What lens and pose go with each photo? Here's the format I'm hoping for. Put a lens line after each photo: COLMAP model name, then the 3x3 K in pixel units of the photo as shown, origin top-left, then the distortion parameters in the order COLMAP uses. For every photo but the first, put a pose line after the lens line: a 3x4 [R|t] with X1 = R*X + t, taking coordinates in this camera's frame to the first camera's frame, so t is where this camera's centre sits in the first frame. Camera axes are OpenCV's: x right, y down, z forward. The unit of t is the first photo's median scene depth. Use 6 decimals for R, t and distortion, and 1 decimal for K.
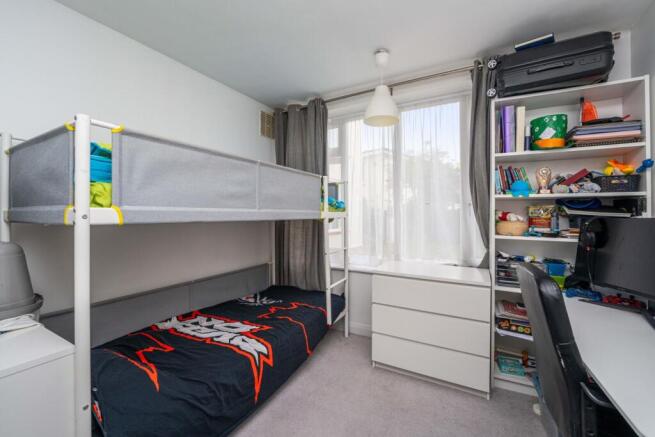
lens RADIAL K [[271.3, 0, 330.0], [0, 271.3, 217.7], [0, 0, 1]] dist [-0.012109, -0.000346]
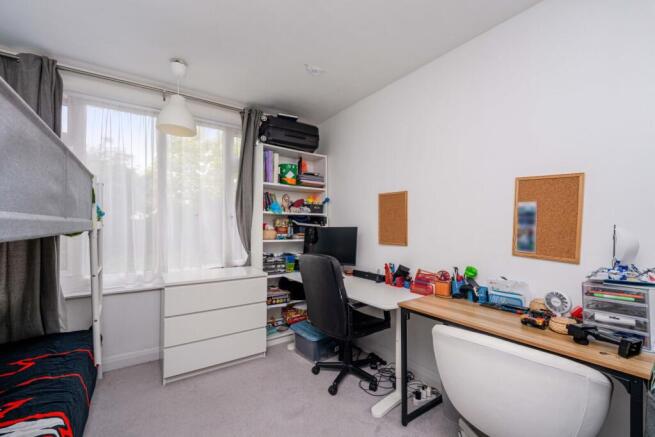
lens RADIAL K [[266.1, 0, 326.6], [0, 266.1, 227.7], [0, 0, 1]] dist [-0.000361, -0.000023]
pose [[0.456382, -0.006996, 0.889757, -0.482188], [0.007342, 0.999965, 0.004097, -0.002453], [-0.889754, 0.004663, 0.456417, 0.074638]]
